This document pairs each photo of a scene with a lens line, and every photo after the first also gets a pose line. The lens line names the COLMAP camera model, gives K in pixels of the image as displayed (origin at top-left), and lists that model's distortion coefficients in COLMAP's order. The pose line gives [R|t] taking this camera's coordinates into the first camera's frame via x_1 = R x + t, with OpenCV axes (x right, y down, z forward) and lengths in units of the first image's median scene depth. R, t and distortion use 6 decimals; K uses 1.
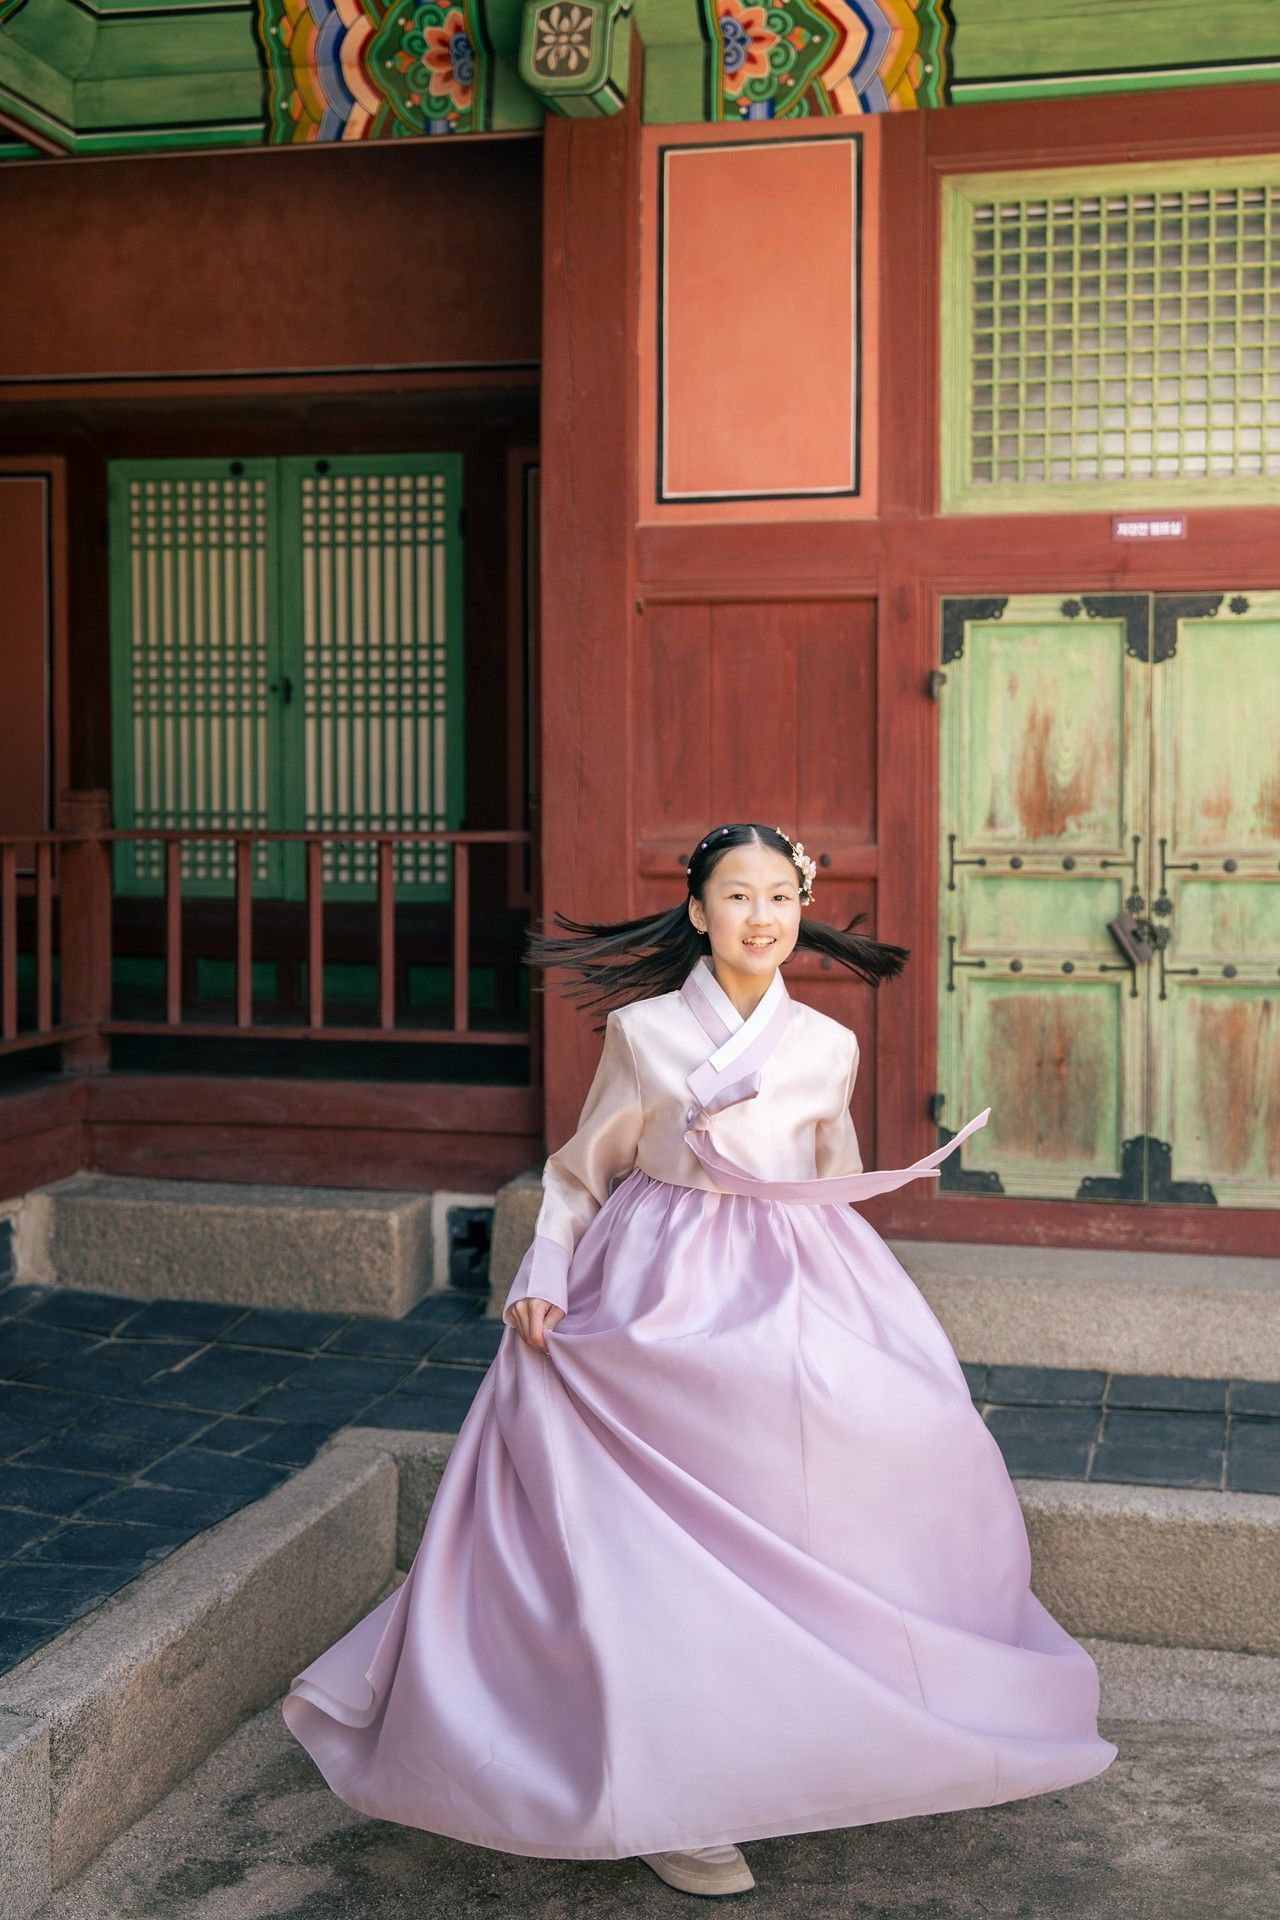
lens RADIAL K [[2486.8, 0, 618.6], [0, 2486.8, 911.8], [0, 0, 1]] dist [0.016533, 0.000000]
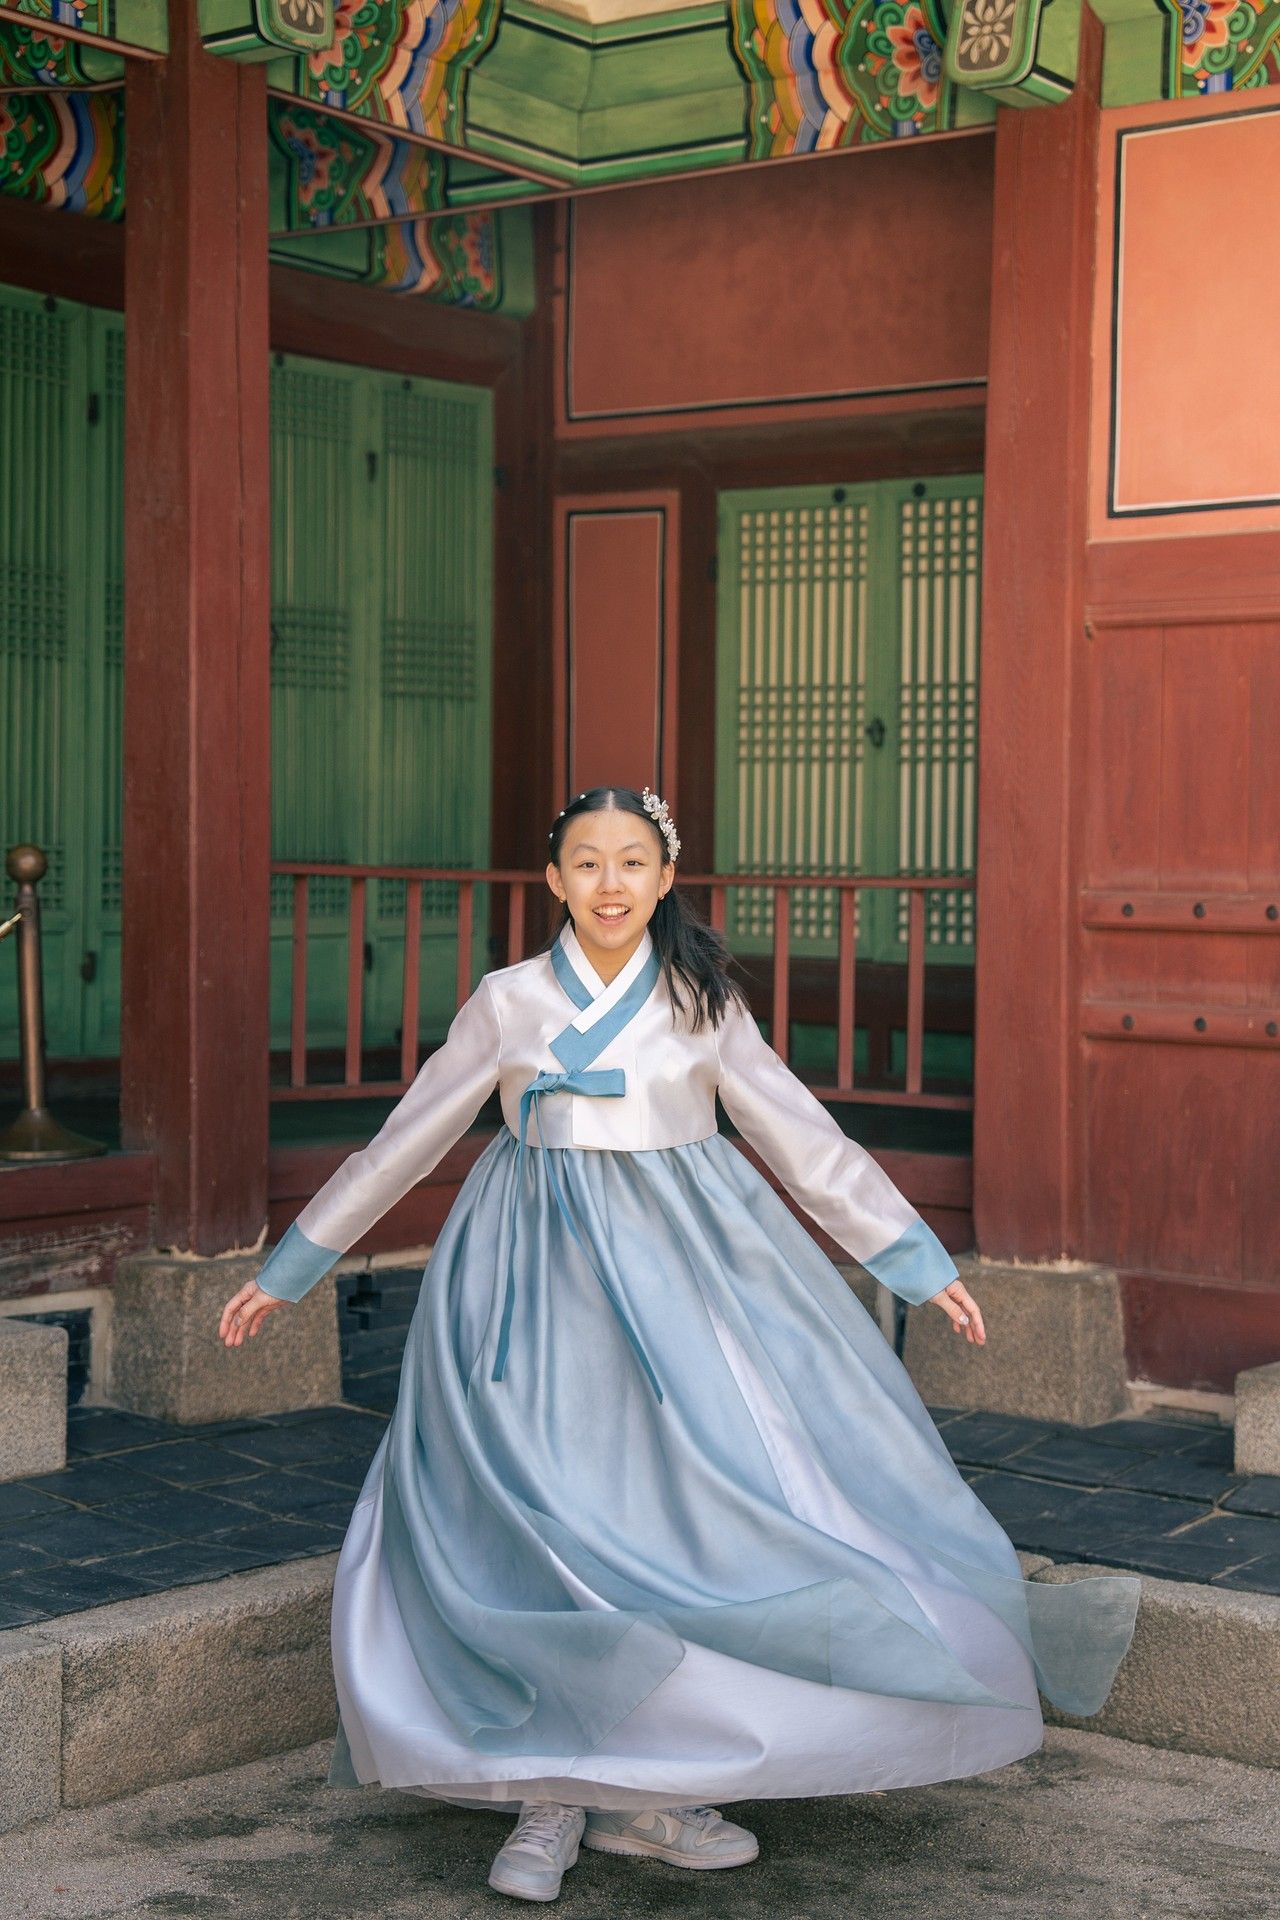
lens RADIAL K [[3084.1, 0, 685.1], [0, 3084.1, 874.0], [0, 0, 1]] dist [0.023427, 0.000000]
pose [[0.914935, 0.013575, -0.403373, 0.334913], [-0.035549, 0.998260, -0.047037, 0.024624], [0.402032, 0.057376, 0.913826, -0.086331]]
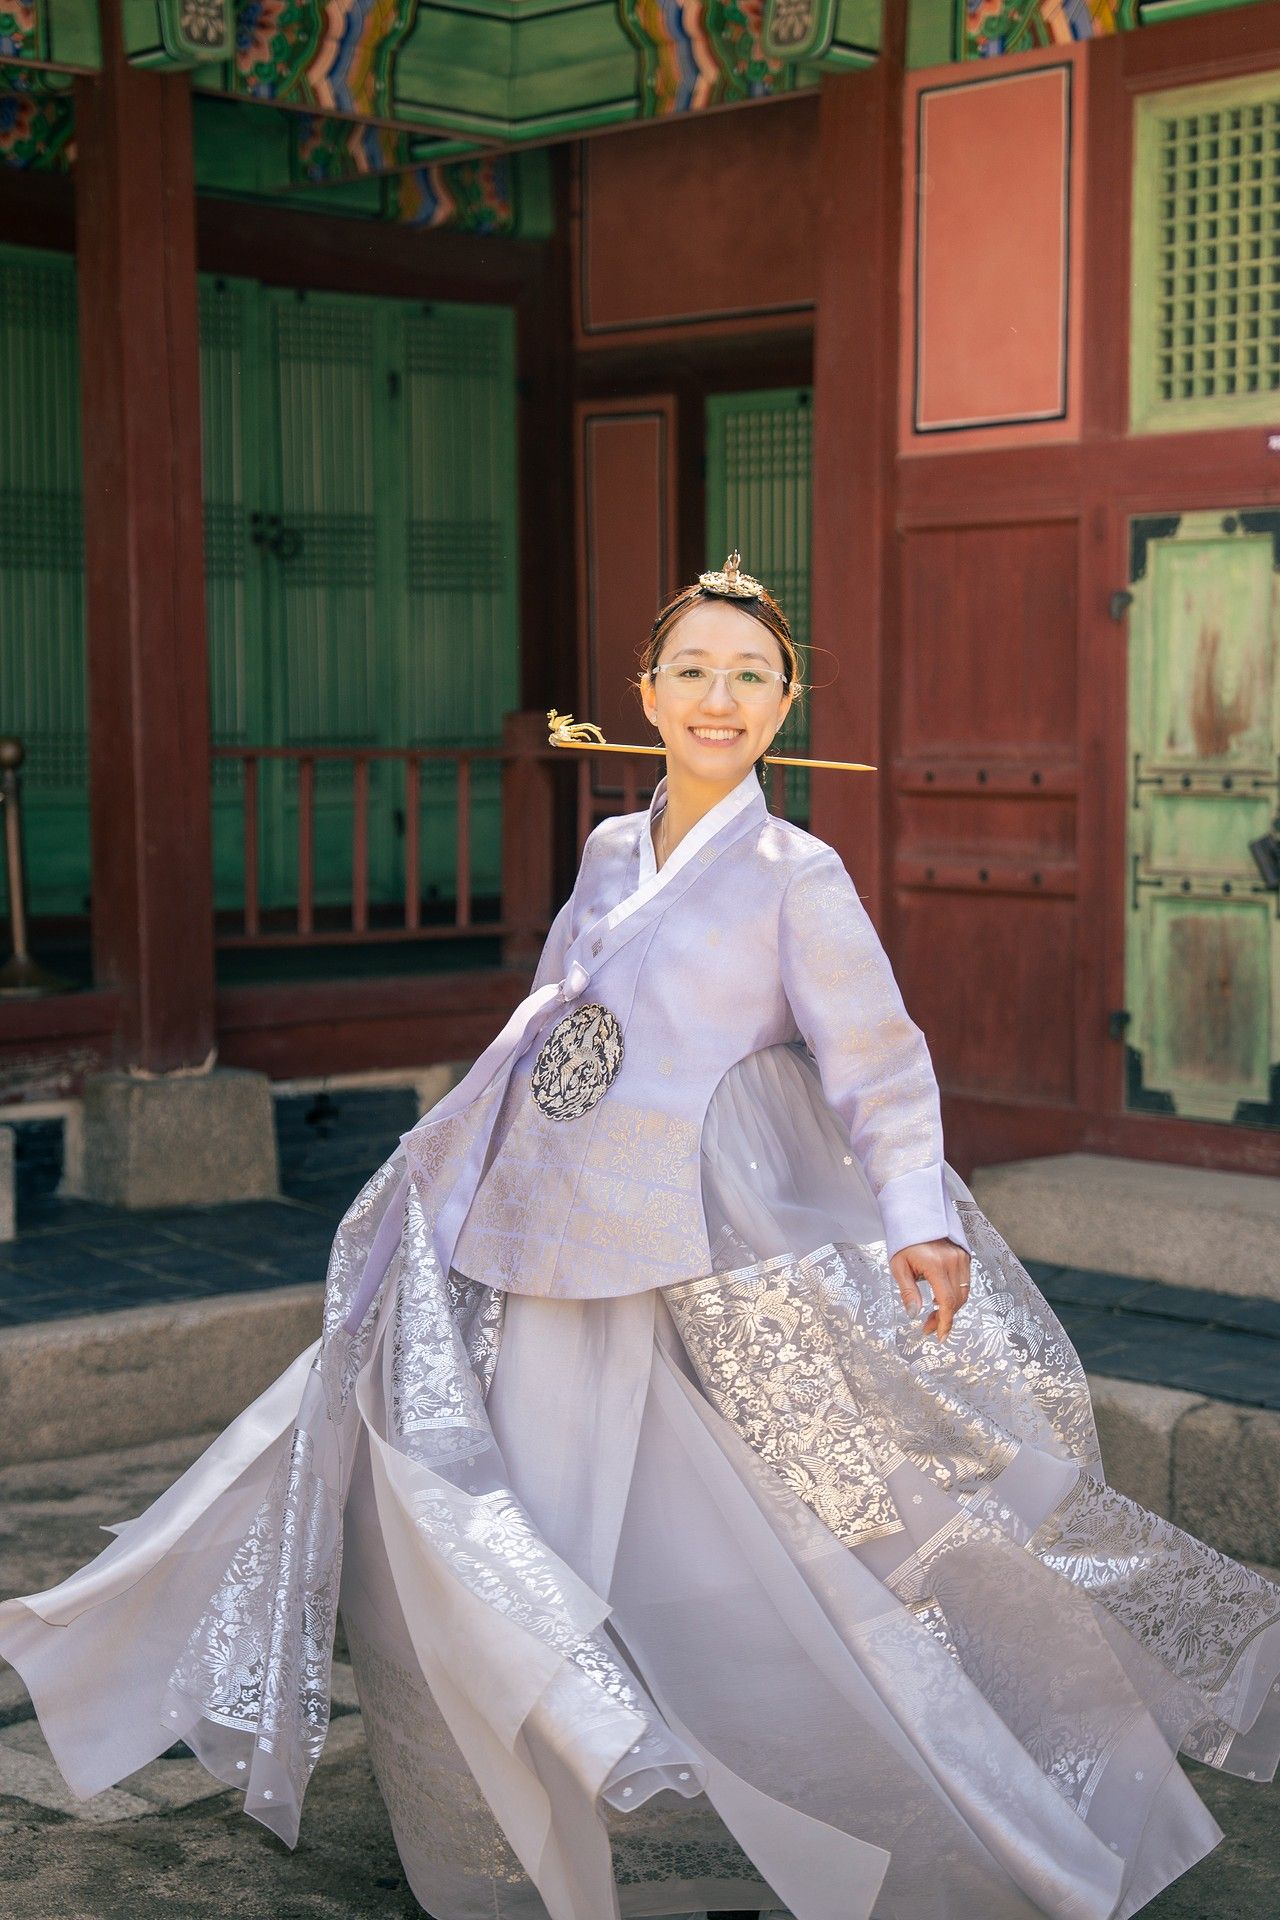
lens RADIAL K [[3259.4, 0, 625.5], [0, 3259.4, 945.5], [0, 0, 1]] dist [0.021429, 0.000000]
pose [[0.837580, 0.036051, -0.545124, 0.674340], [-0.025032, 0.999305, 0.027625, 0.014979], [0.545740, -0.009492, 0.837900, -0.213947]]
